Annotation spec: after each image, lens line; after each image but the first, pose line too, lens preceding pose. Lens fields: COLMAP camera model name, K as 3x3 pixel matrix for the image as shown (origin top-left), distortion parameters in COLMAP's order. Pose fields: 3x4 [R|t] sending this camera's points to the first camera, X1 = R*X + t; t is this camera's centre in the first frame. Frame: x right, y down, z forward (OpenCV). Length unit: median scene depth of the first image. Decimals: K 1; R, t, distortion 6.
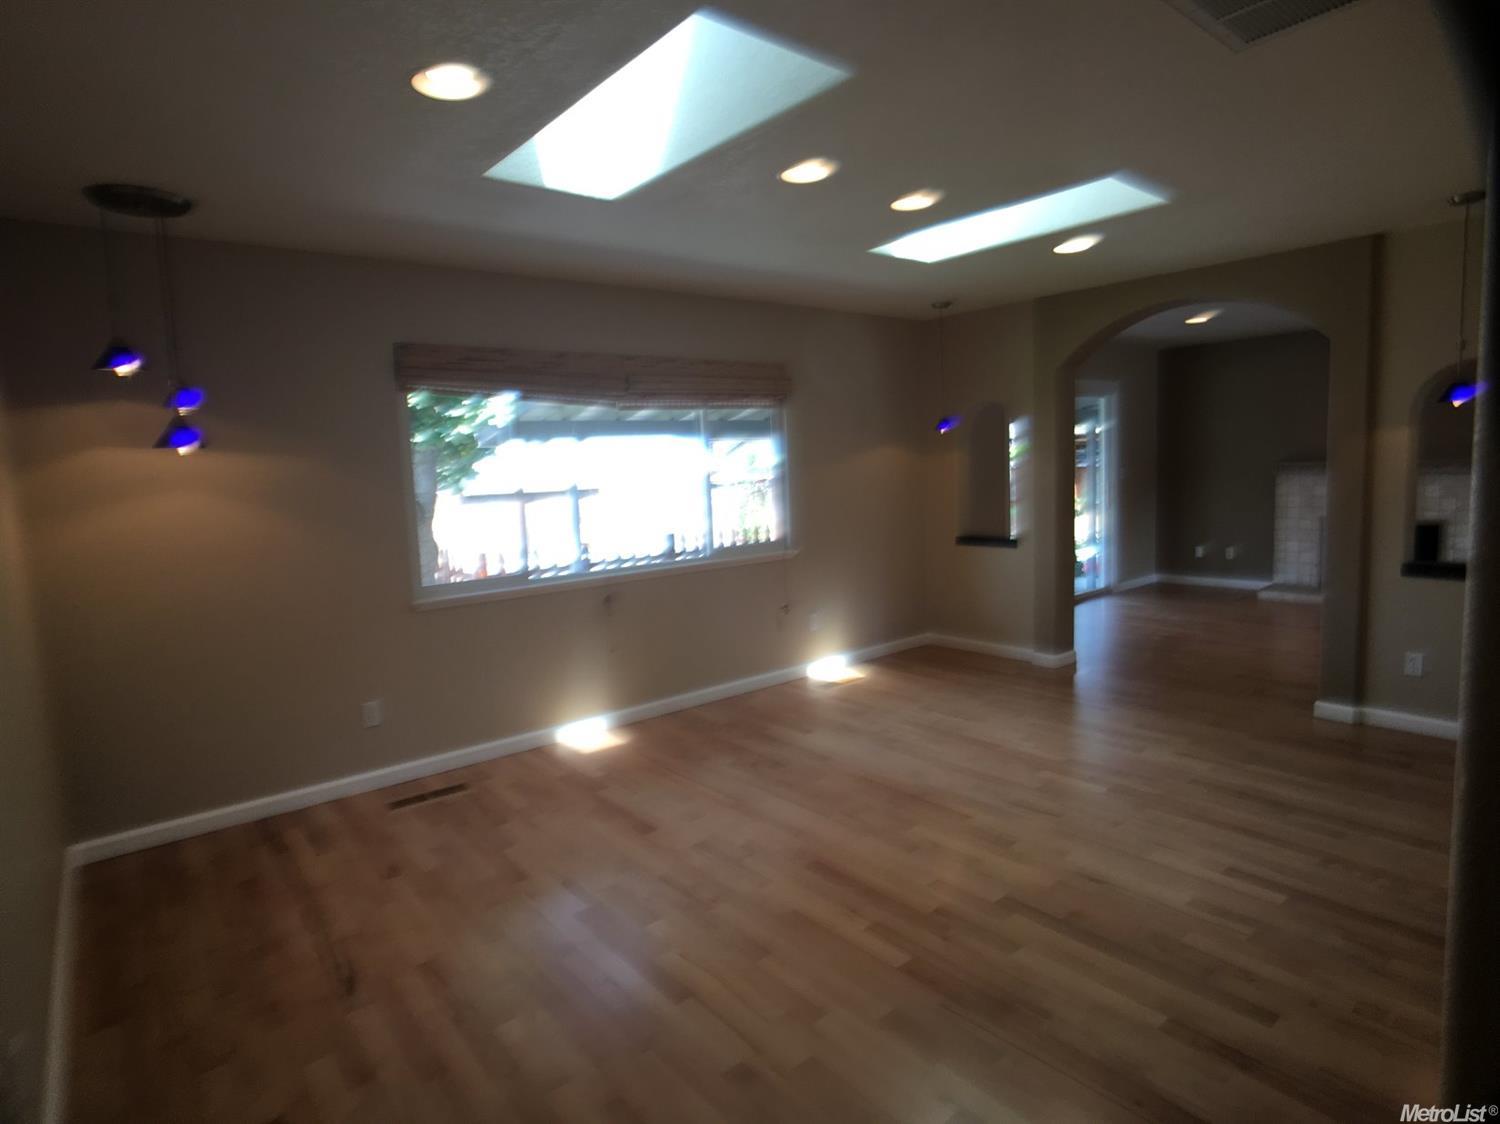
lens RADIAL K [[814.4, 0, 740.9], [0, 814.4, 552.4], [0, 0, 1]] dist [-0.016451, 0.001212]
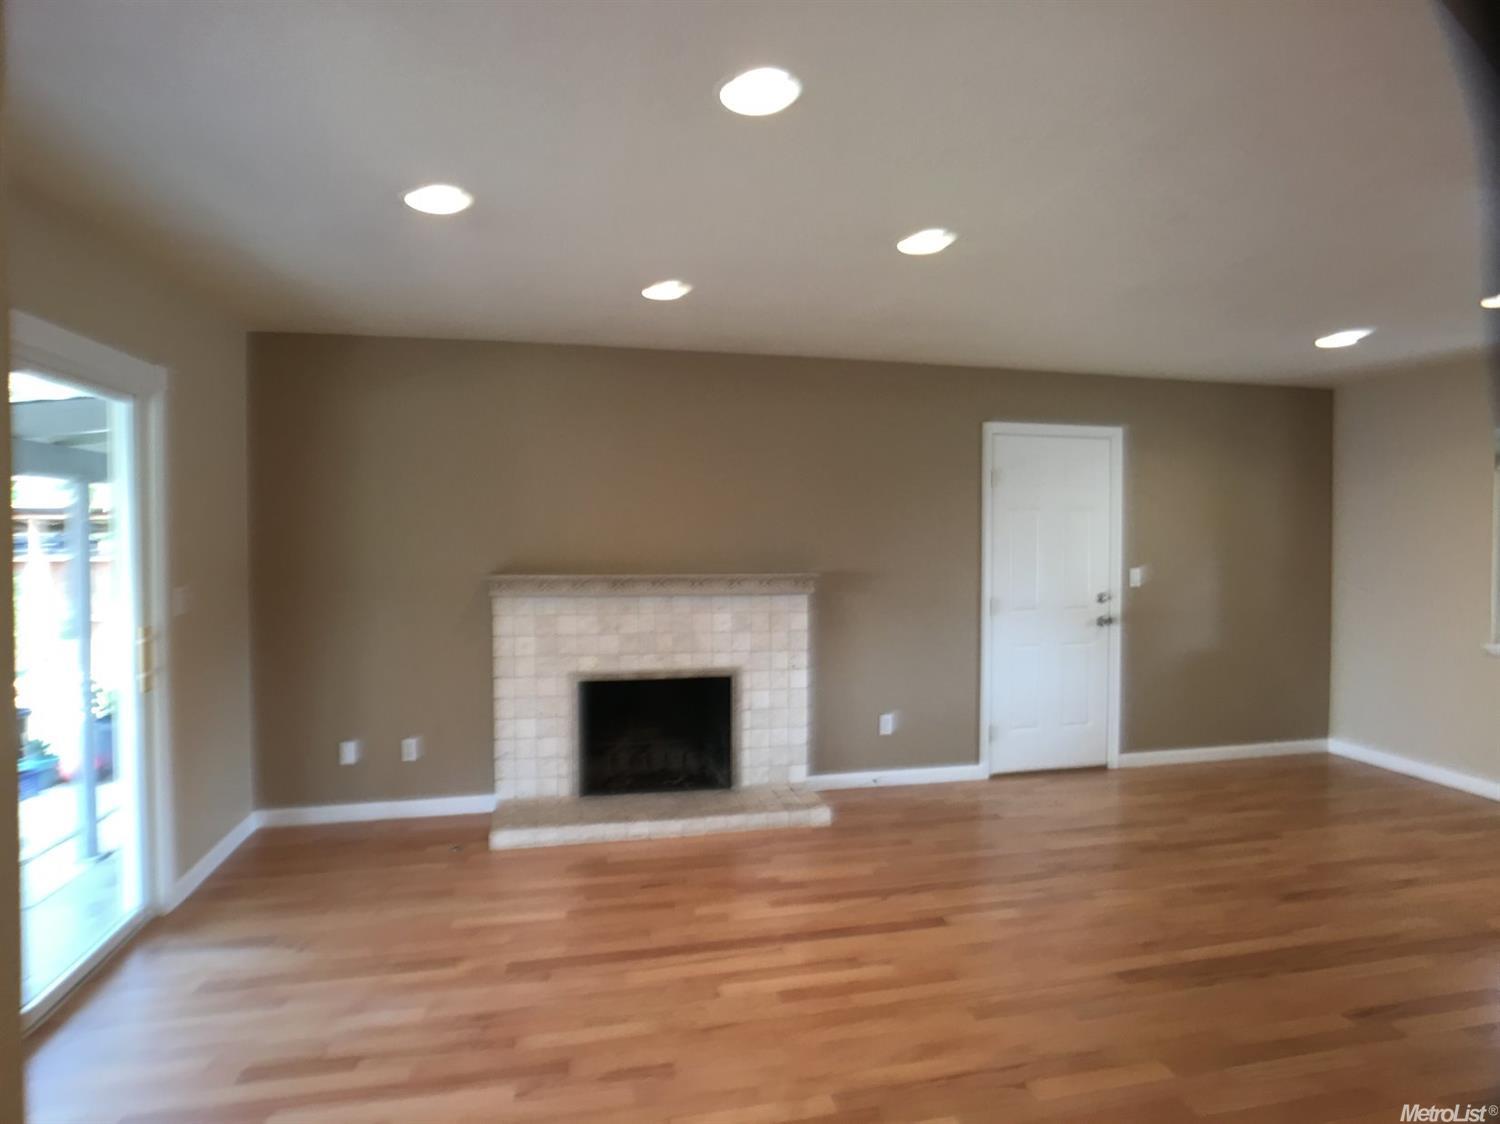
lens RADIAL K [[814.4, 0, 747.9], [0, 814.4, 551.6], [0, 0, 1]] dist [-0.016451, 0.001212]
pose [[0.461824, 0.036685, 0.886213, 0.258871], [0.086131, 0.992567, -0.085972, -0.065667], [-0.882780, 0.116035, 0.455232, 0.600043]]
